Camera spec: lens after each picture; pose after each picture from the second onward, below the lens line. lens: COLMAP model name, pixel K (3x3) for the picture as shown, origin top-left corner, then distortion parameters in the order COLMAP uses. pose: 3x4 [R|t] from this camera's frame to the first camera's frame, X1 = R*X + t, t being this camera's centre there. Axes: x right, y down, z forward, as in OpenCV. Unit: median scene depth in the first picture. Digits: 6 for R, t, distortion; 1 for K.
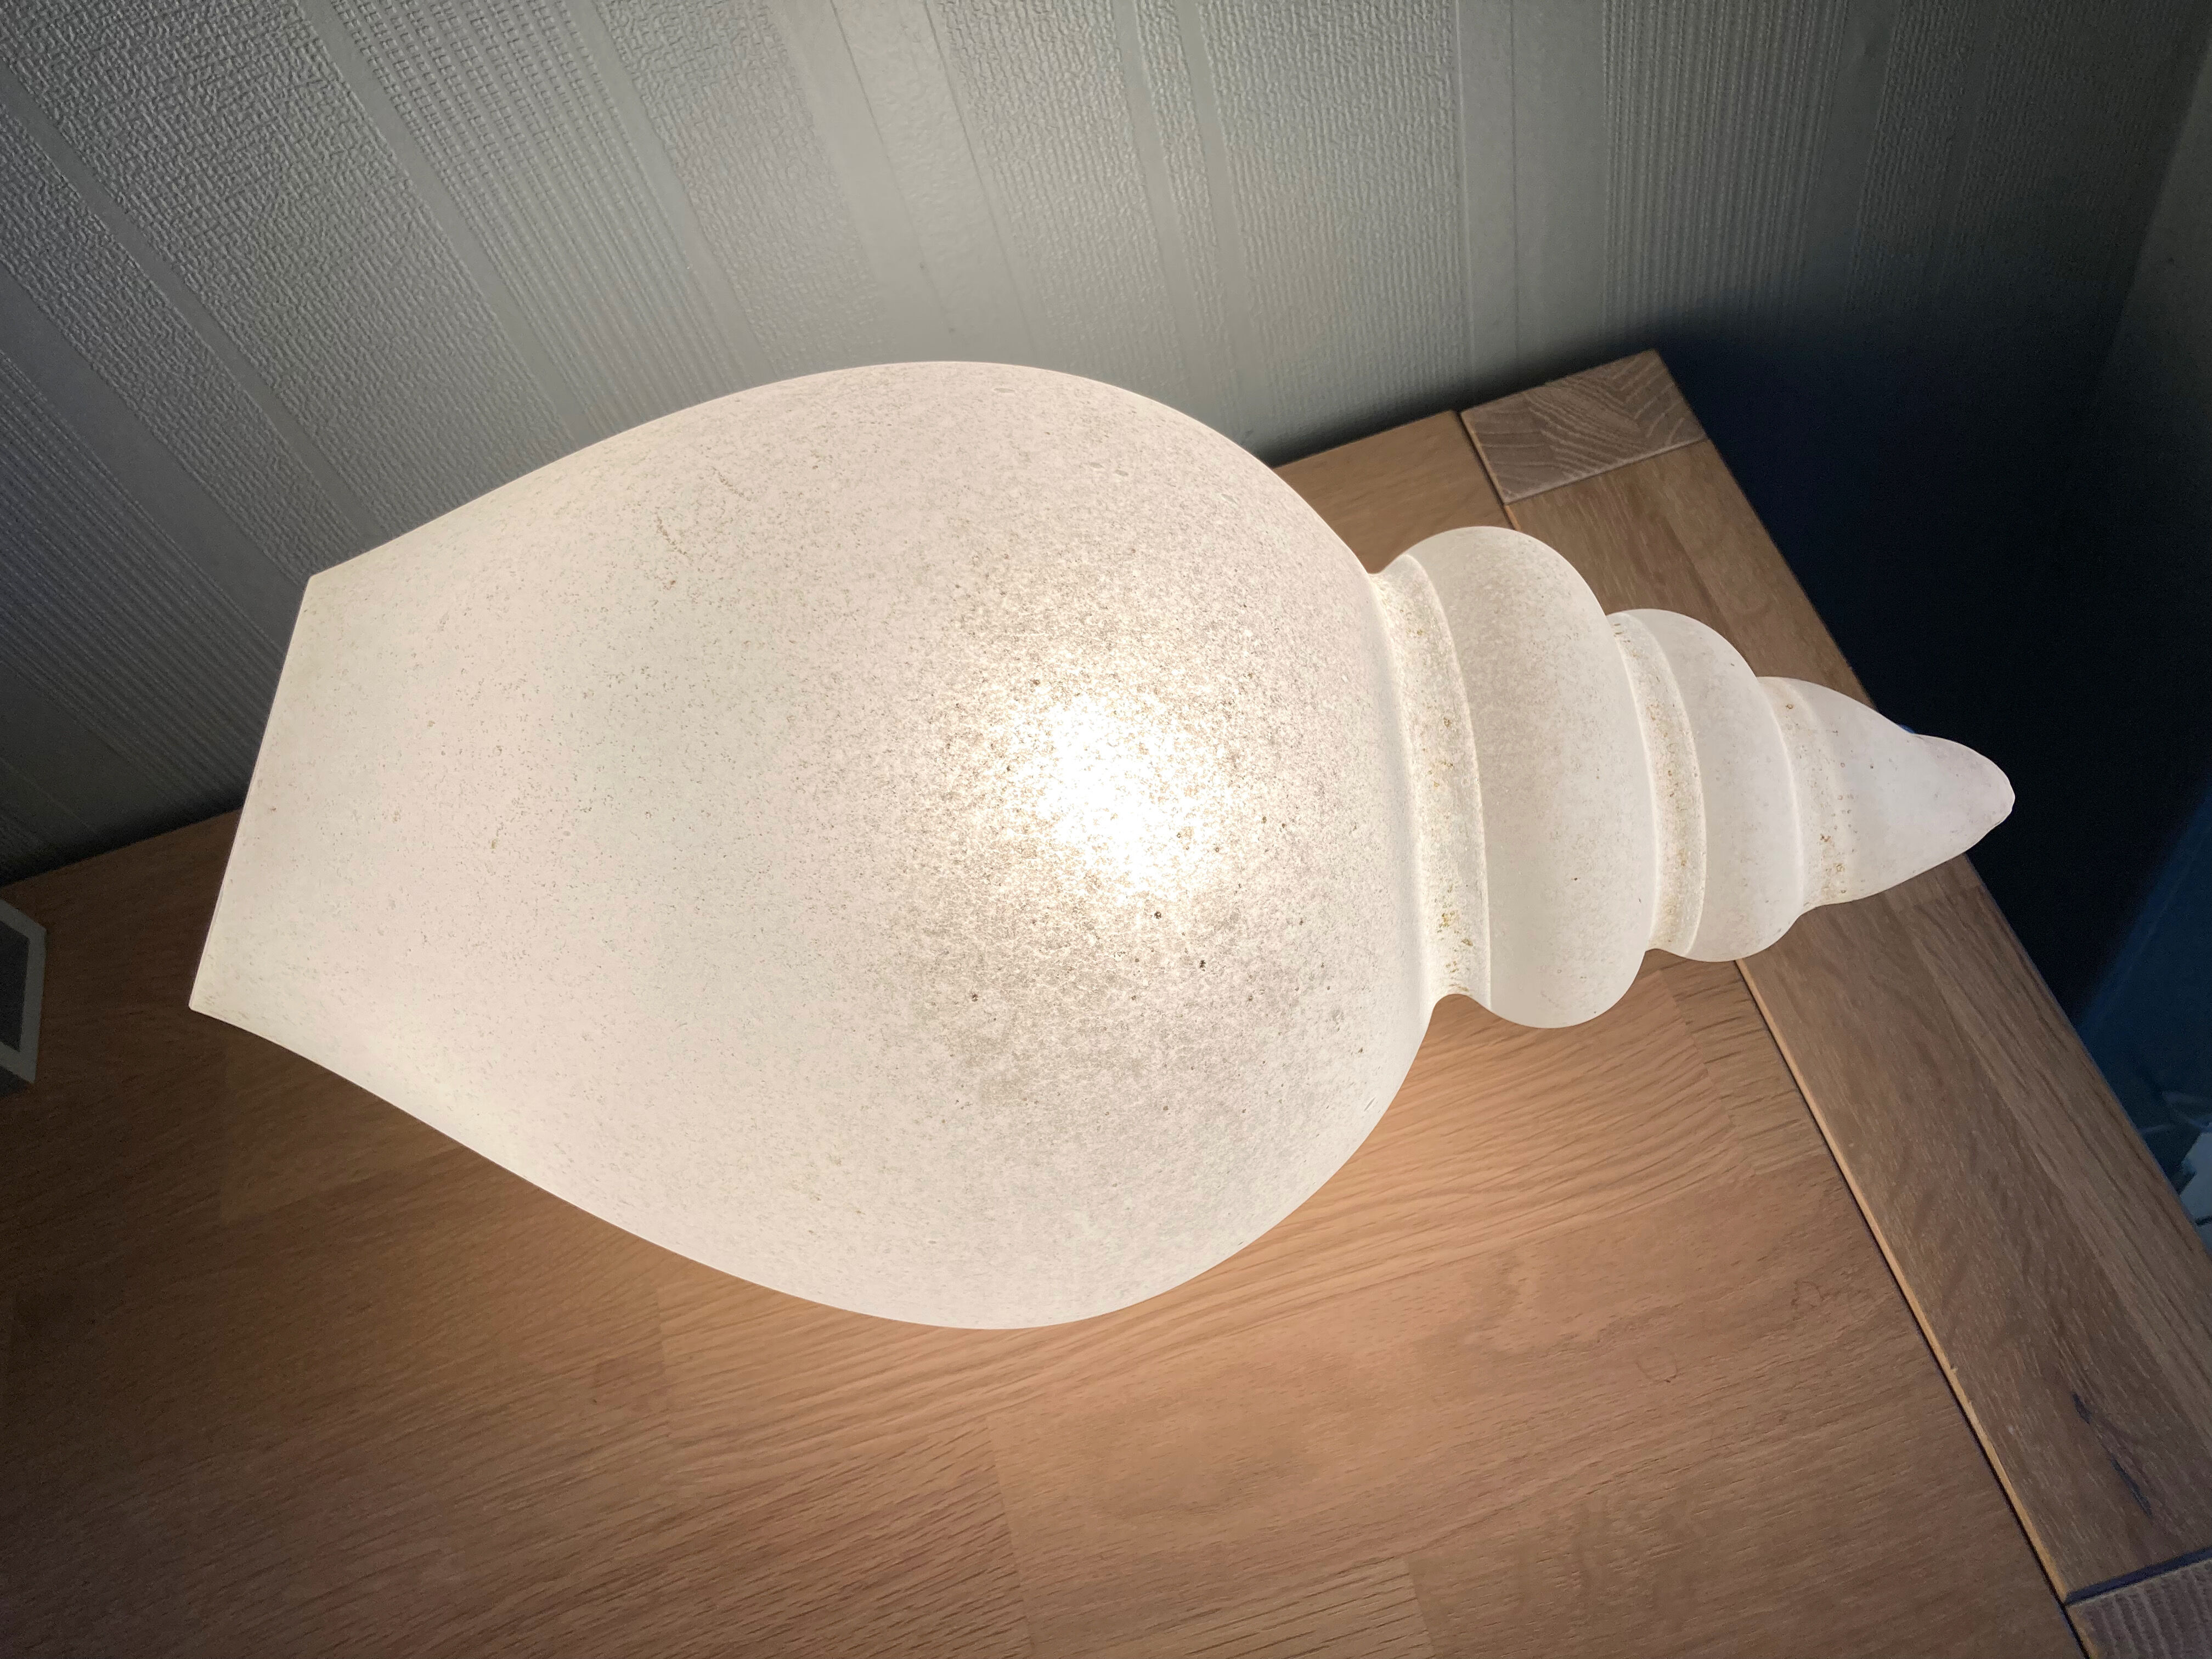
lens RADIAL K [[1813.2, 0, 1118.1], [0, 1813.2, 818.9], [0, 0, 1]] dist [0.065278, -0.102826]
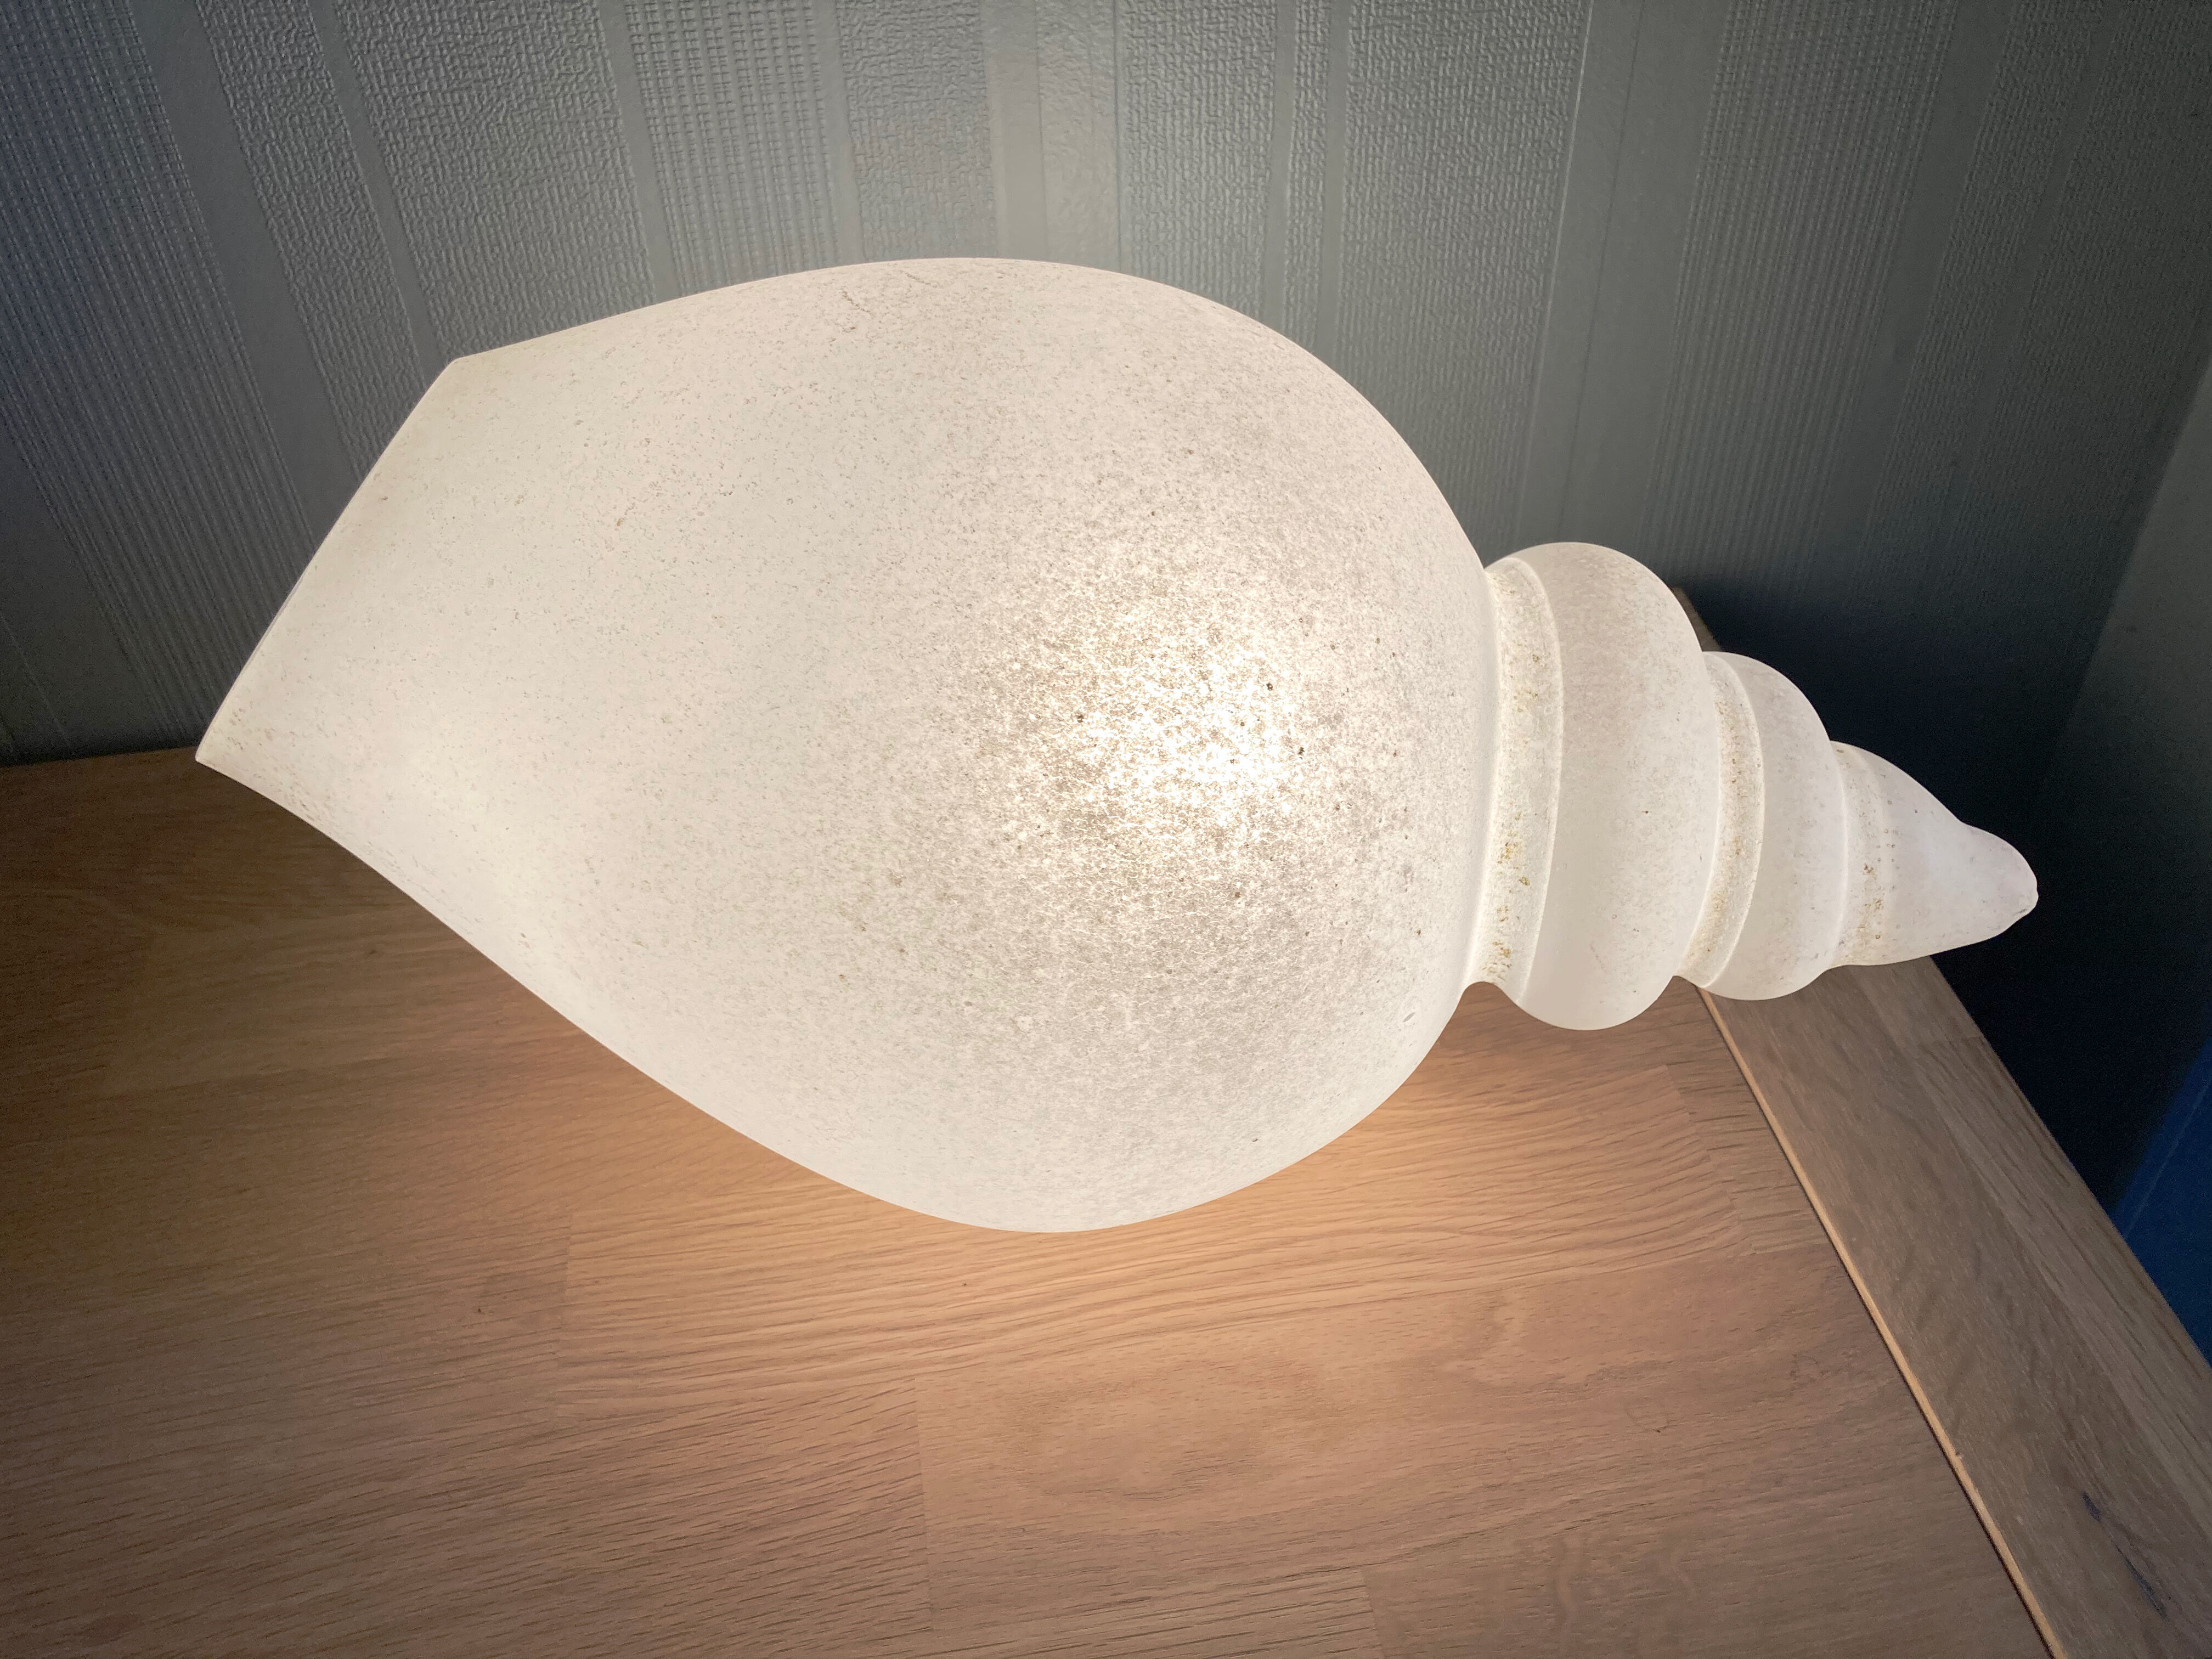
lens RADIAL K [[1816.2, 0, 1118.9], [0, 1816.2, 815.1], [0, 0, 1]] dist [0.046465, -0.070070]
pose [[0.980784, 0.191266, 0.038478, -0.065913], [-0.173324, 0.944749, -0.278224, 0.321778], [-0.089567, 0.266209, 0.959745, 0.046514]]
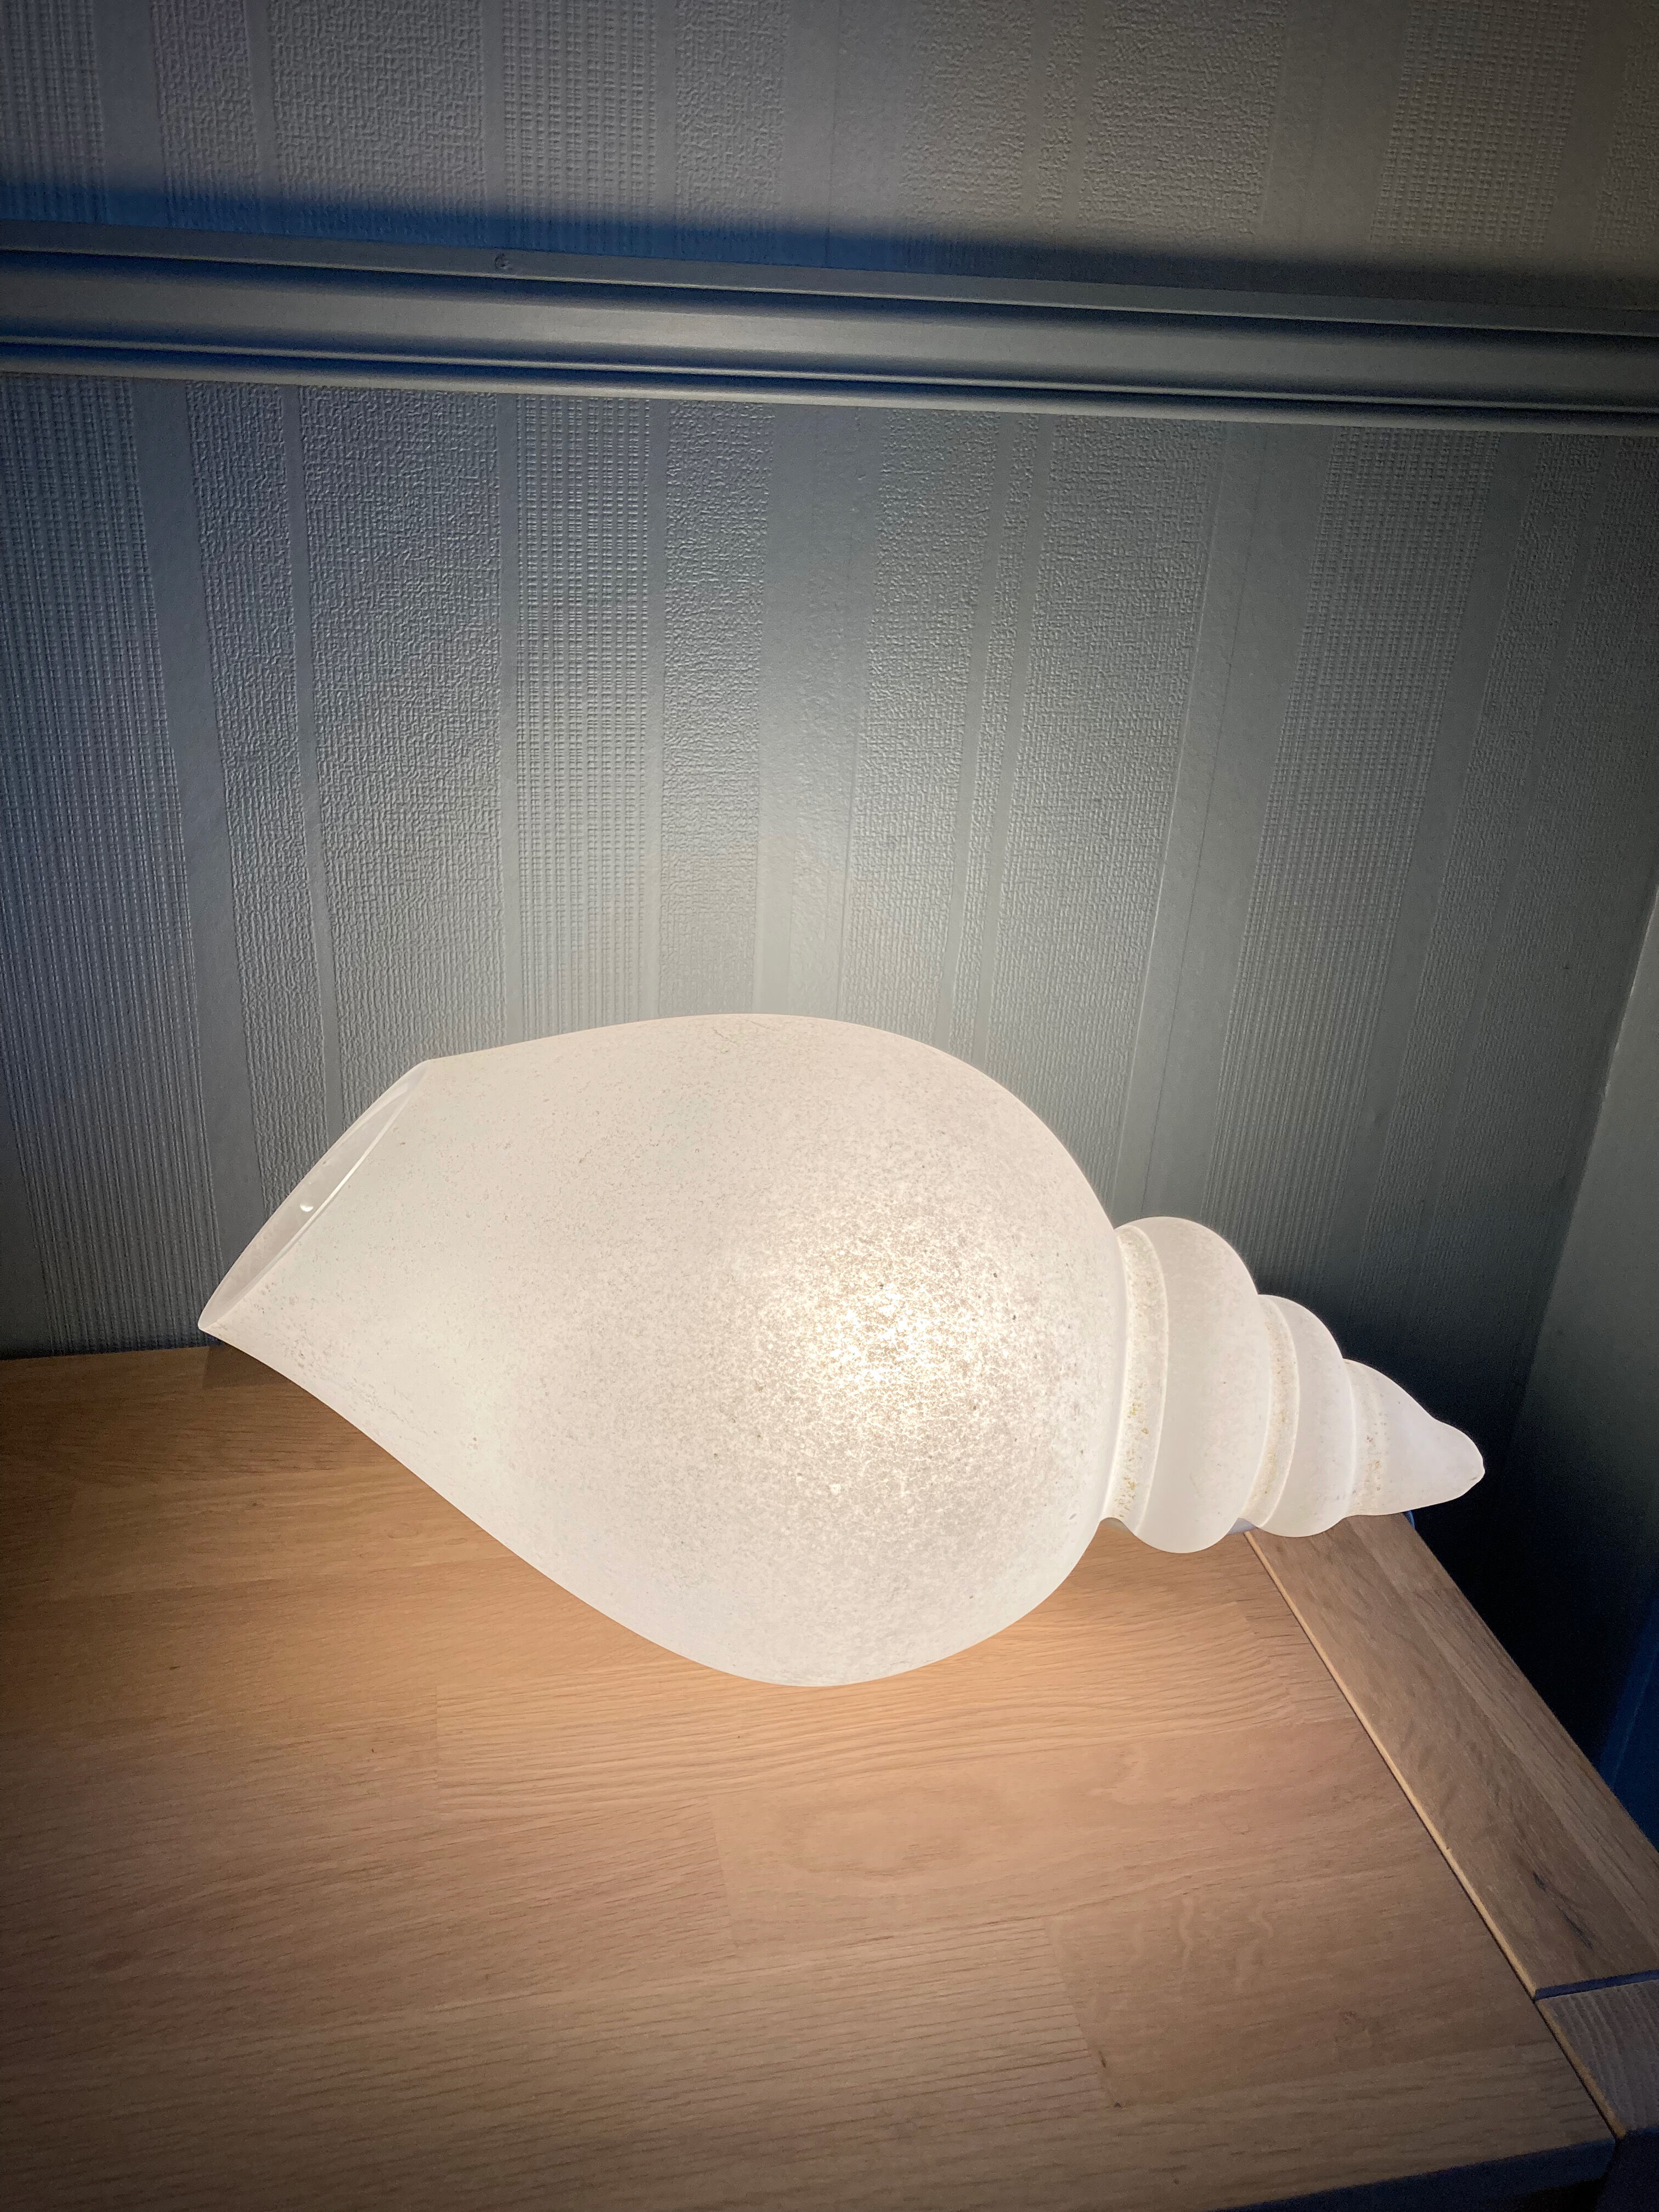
lens RADIAL K [[1816.2, 0, 837.8], [0, 1816.2, 1141.7], [0, 0, 1]] dist [0.046465, -0.070070]
pose [[0.966954, 0.241152, 0.082743, -0.212105], [-0.165996, 0.841823, -0.513594, 0.619760], [-0.193509, 0.482887, 0.854034, -0.308691]]
